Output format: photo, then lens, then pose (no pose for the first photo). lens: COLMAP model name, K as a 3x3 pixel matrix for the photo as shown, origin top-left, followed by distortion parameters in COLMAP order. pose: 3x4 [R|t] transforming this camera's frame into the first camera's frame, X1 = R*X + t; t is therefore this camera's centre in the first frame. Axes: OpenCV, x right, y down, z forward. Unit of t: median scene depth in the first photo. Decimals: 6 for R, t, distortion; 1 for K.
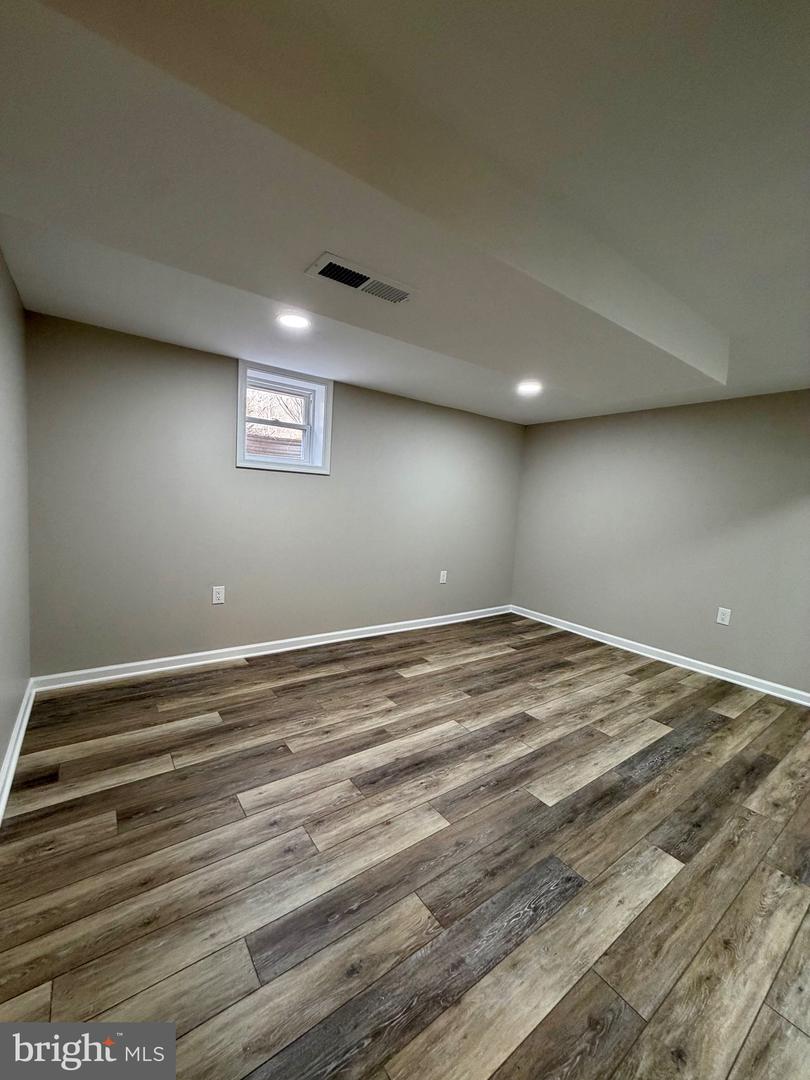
lens RADIAL K [[425.8, 0, 405.7], [0, 425.8, 540.0], [0, 0, 1]] dist [-0.001046, 0.000570]
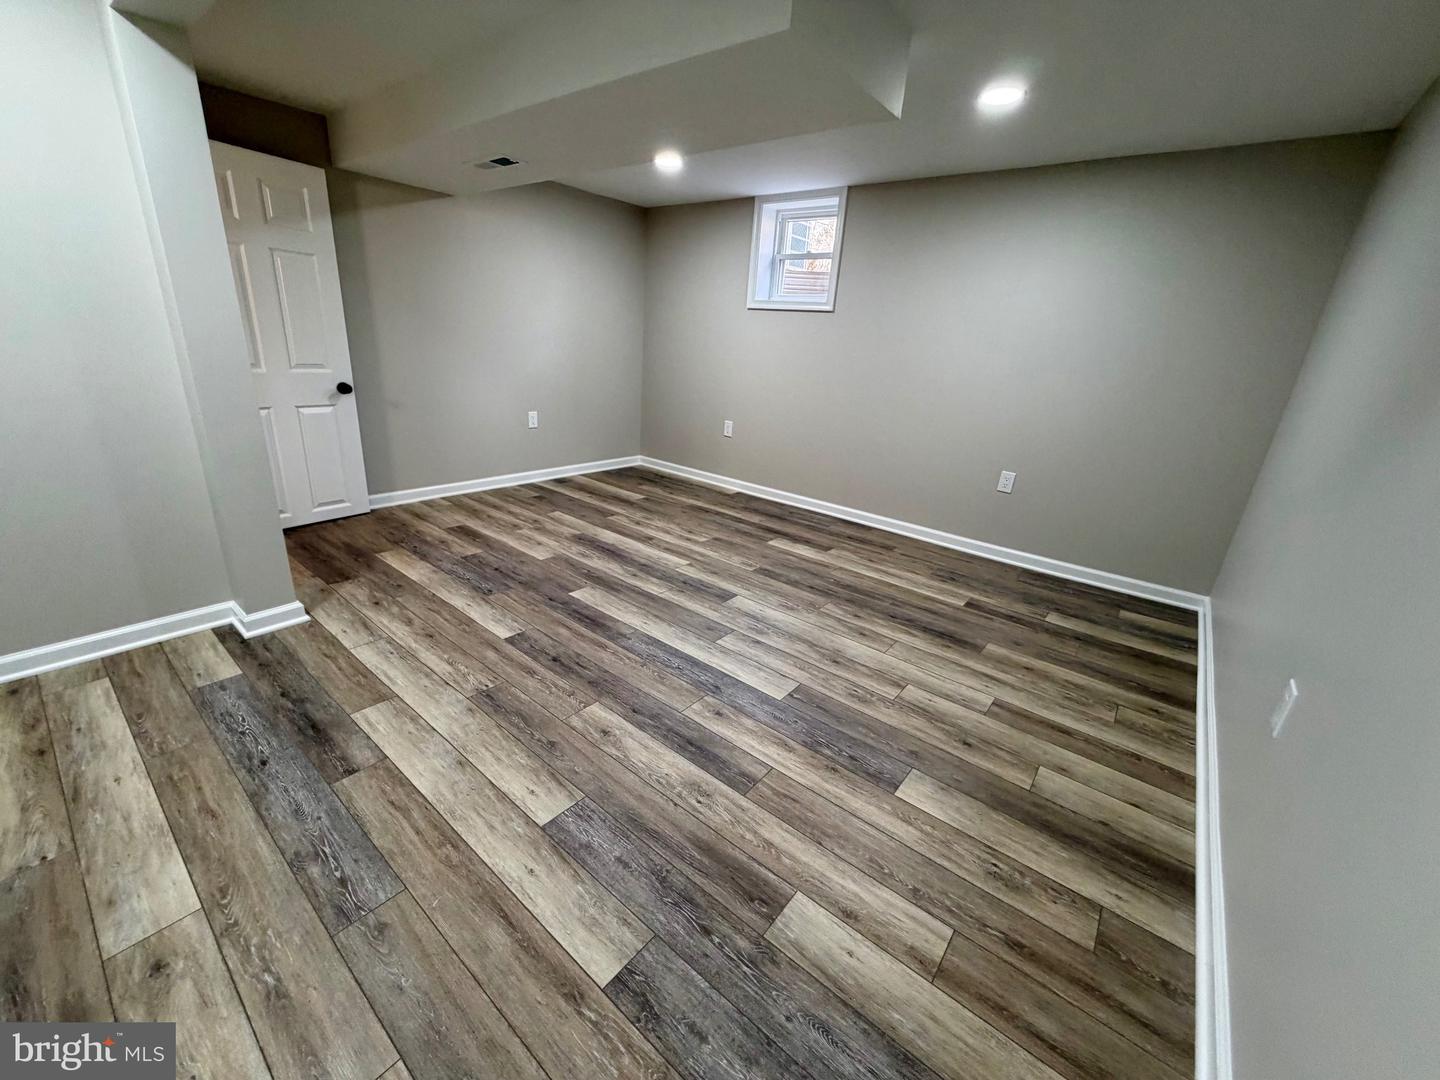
lens RADIAL K [[567.7, 0, 716.6], [0, 567.7, 544.0], [0, 0, 1]] dist [-0.001046, 0.000570]
pose [[0.261478, 0.294699, -0.919120, 1.231916], [-0.143169, 0.953558, 0.265010, 0.028675], [0.954532, 0.062296, 0.291526, 0.635975]]
